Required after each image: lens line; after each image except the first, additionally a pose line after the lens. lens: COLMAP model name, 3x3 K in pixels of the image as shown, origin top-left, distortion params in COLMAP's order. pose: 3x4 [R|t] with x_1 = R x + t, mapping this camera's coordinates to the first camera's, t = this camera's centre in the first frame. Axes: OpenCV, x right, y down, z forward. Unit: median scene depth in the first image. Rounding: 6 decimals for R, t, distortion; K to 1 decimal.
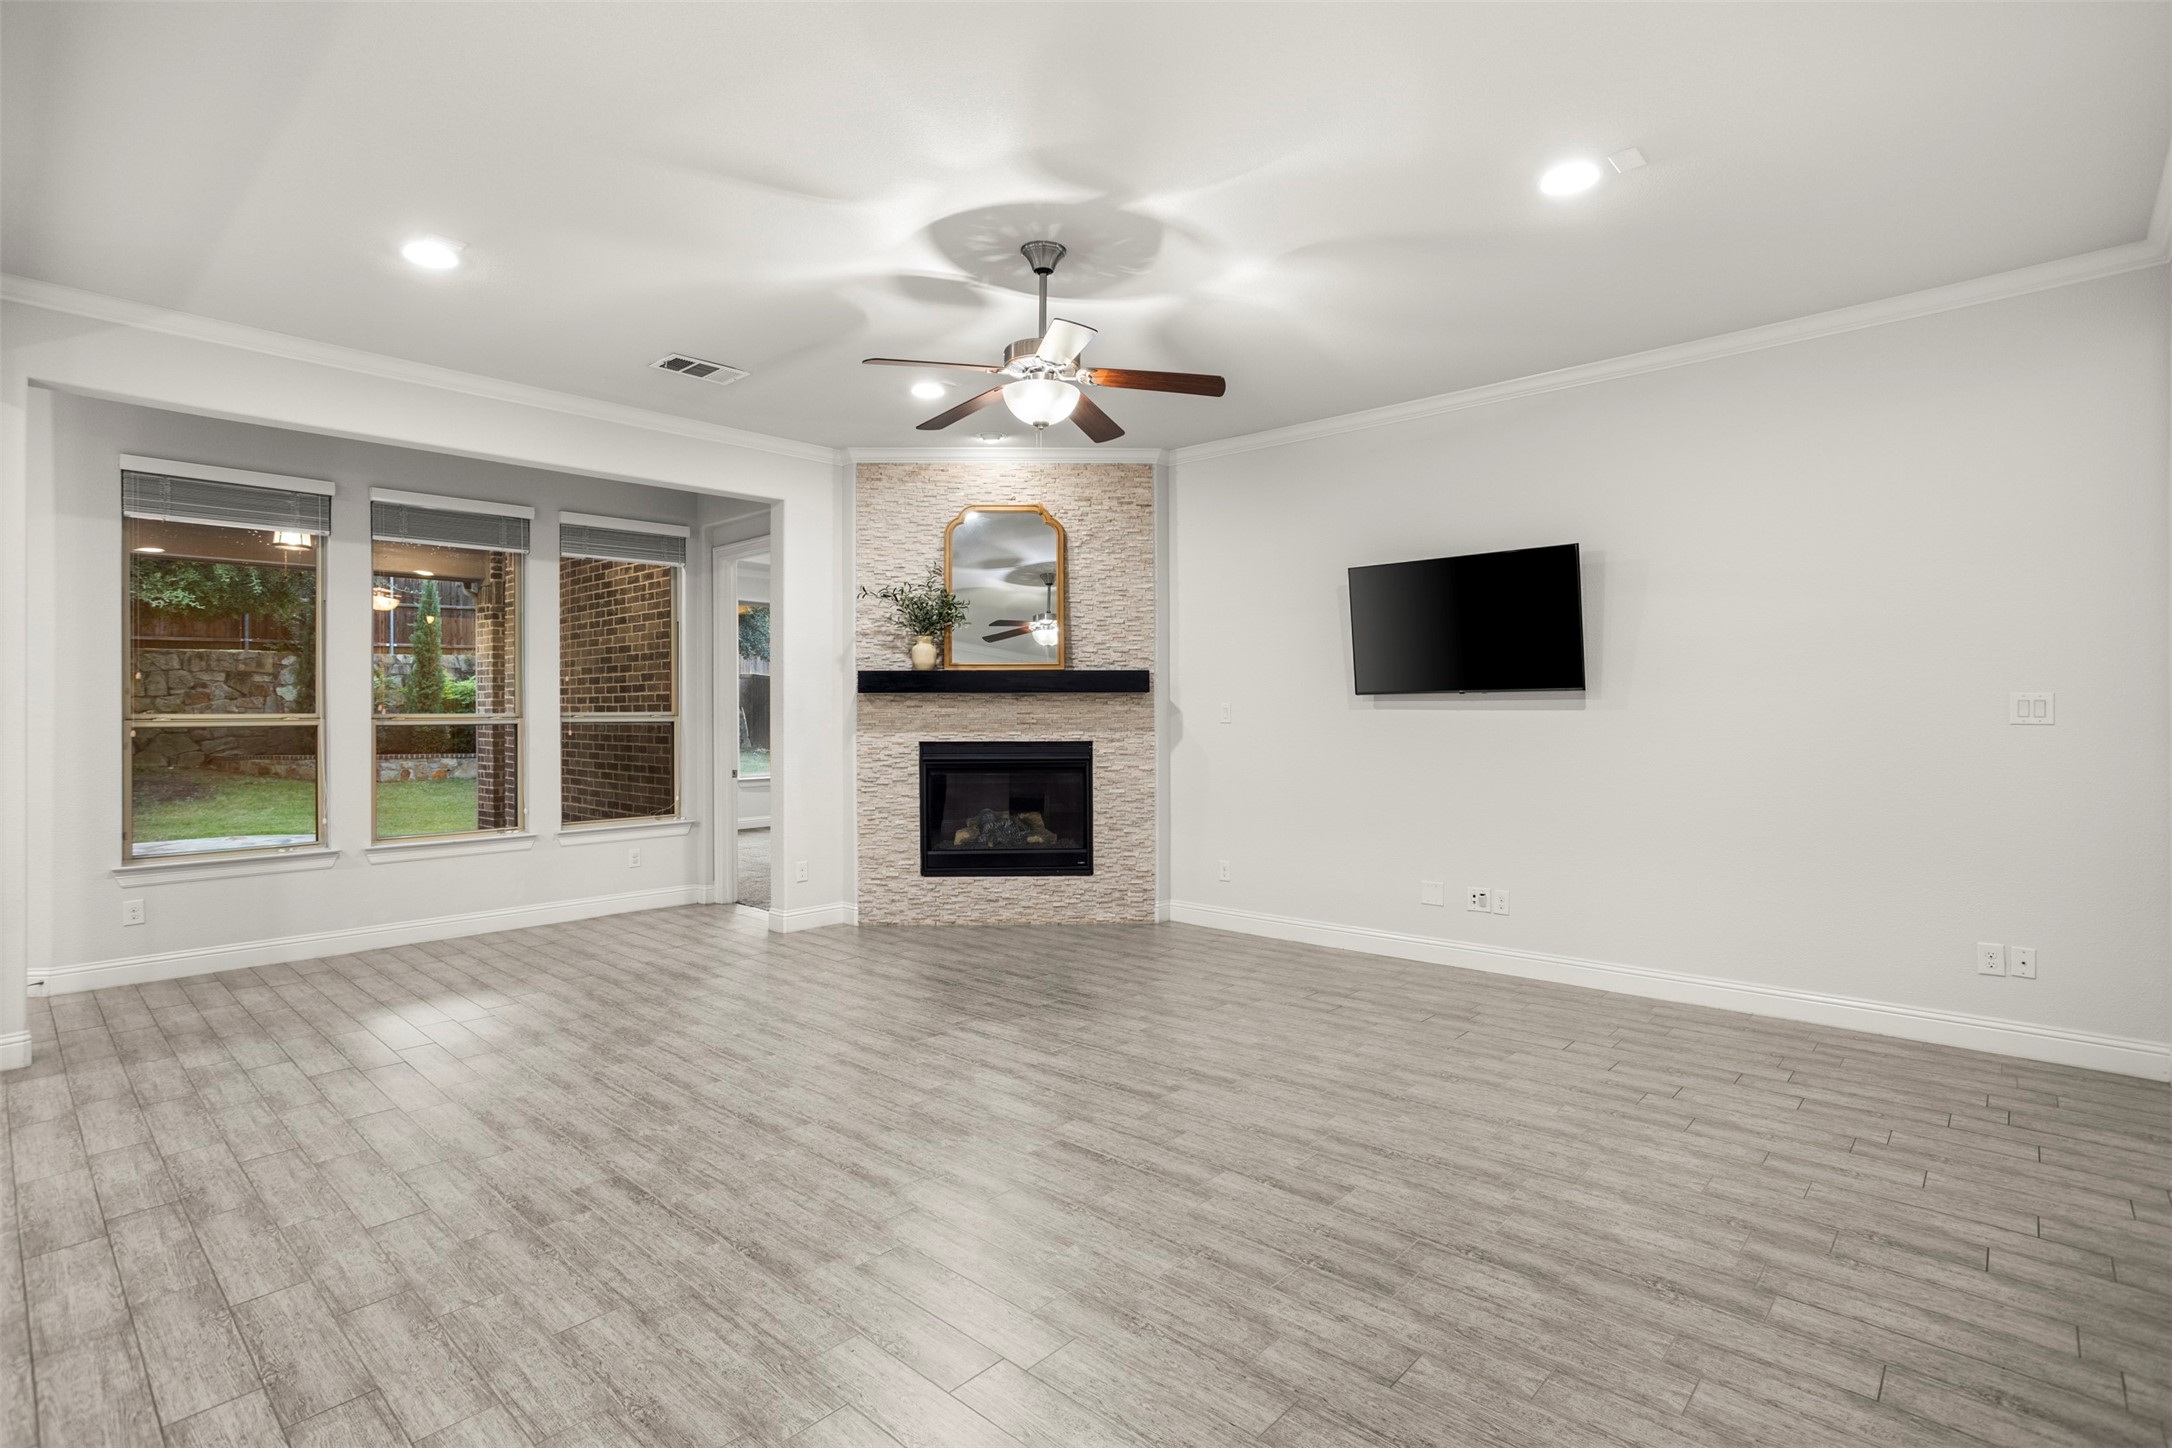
lens RADIAL K [[1051.2, 0, 1112.5], [0, 1051.2, 708.3], [0, 0, 1]] dist [-0.067545, 0.041055]
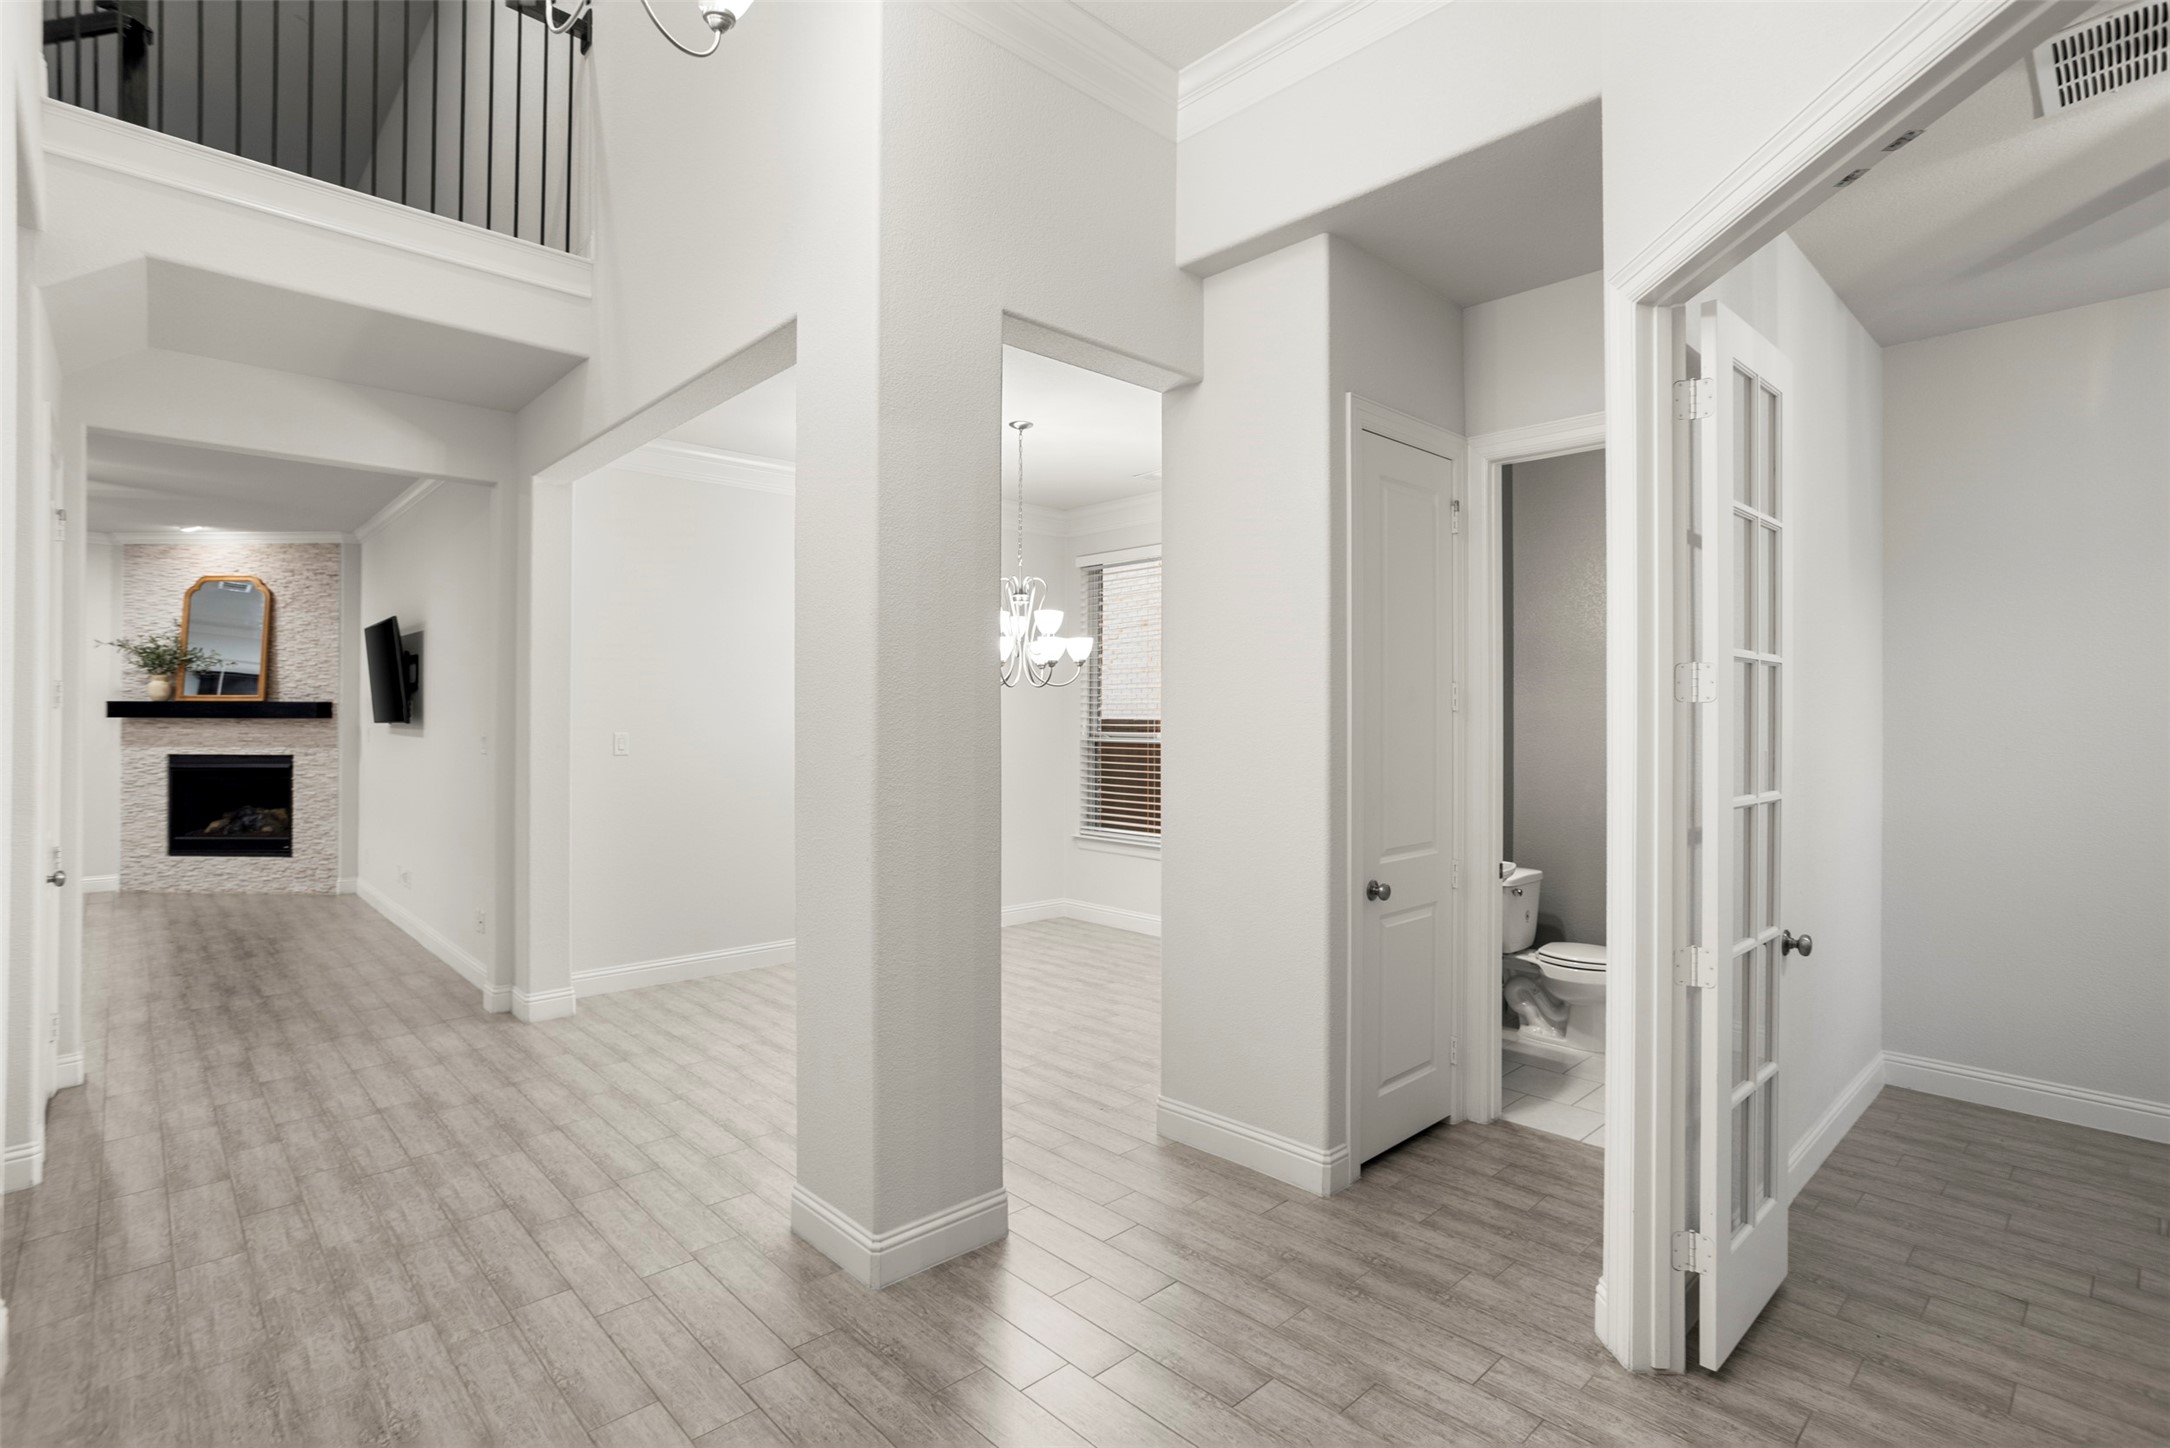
lens RADIAL K [[1058.3, 0, 1091.7], [0, 1058.3, 708.8], [0, 0, 1]] dist [-0.045829, 0.031436]
pose [[0.997099, 0.005509, -0.075916, 1.083635], [-0.005935, 0.999968, -0.005394, -0.025436], [0.075883, 0.005829, 0.997100, -0.226607]]
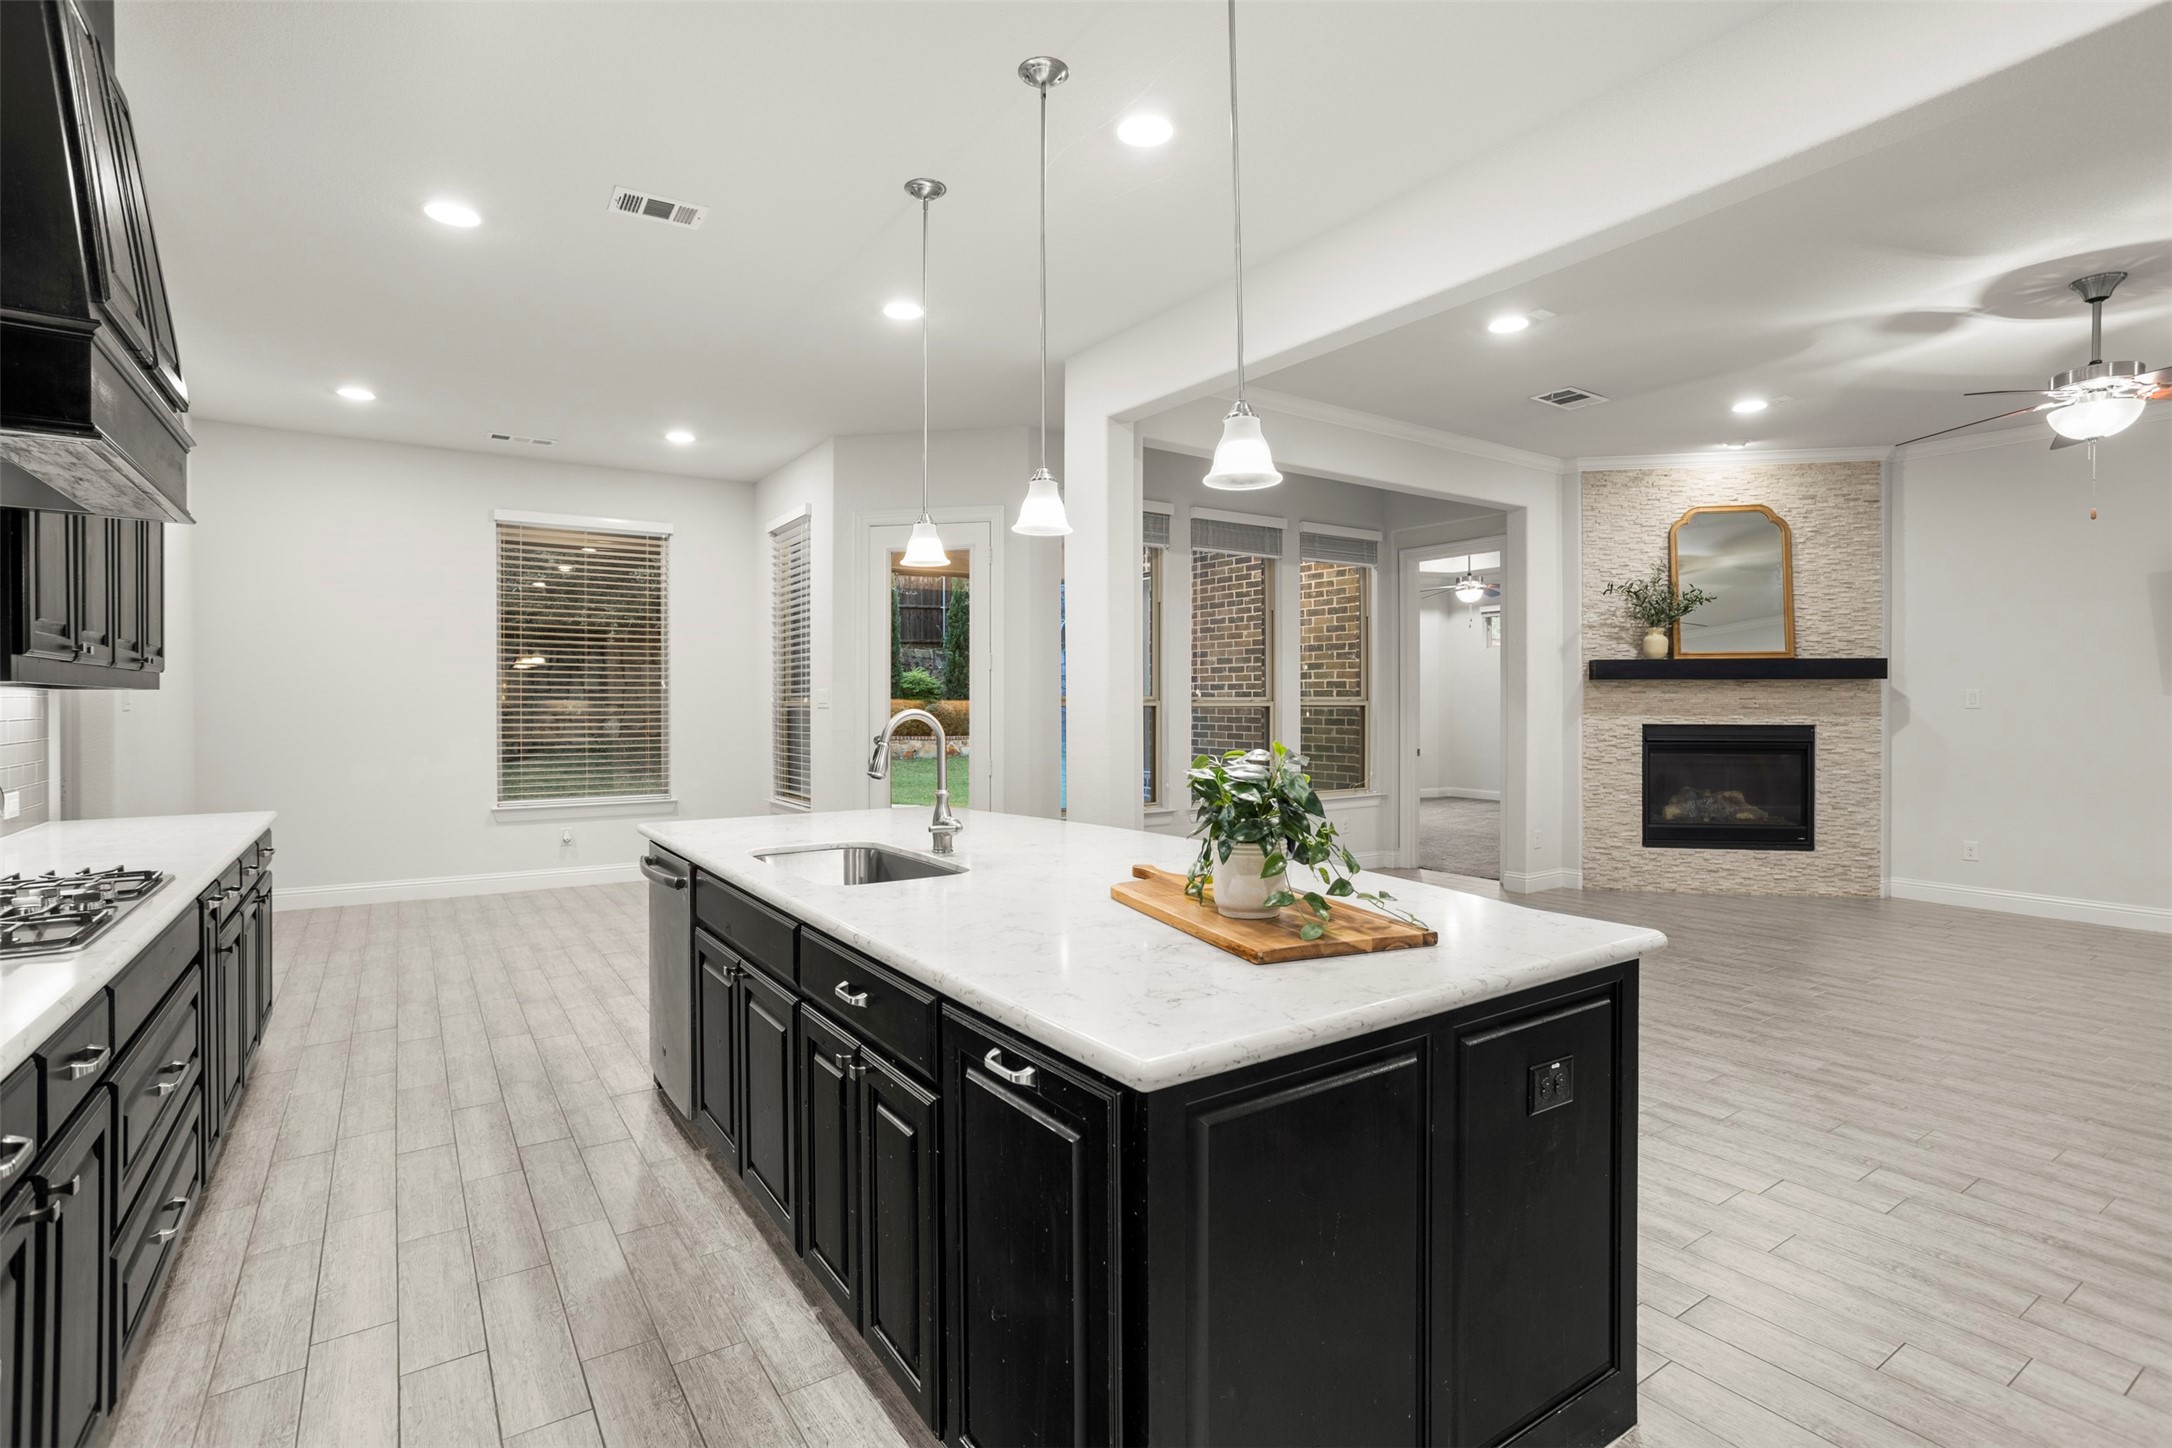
lens RADIAL K [[1059.3, 0, 1092.7], [0, 1059.3, 708.8], [0, 0, 1]] dist [-0.045829, 0.031436]
pose [[0.972541, 0.005204, -0.232673, -0.488683], [-0.003048, 0.999949, 0.009624, 0.006937], [0.232711, -0.008651, 0.972507, -0.201145]]
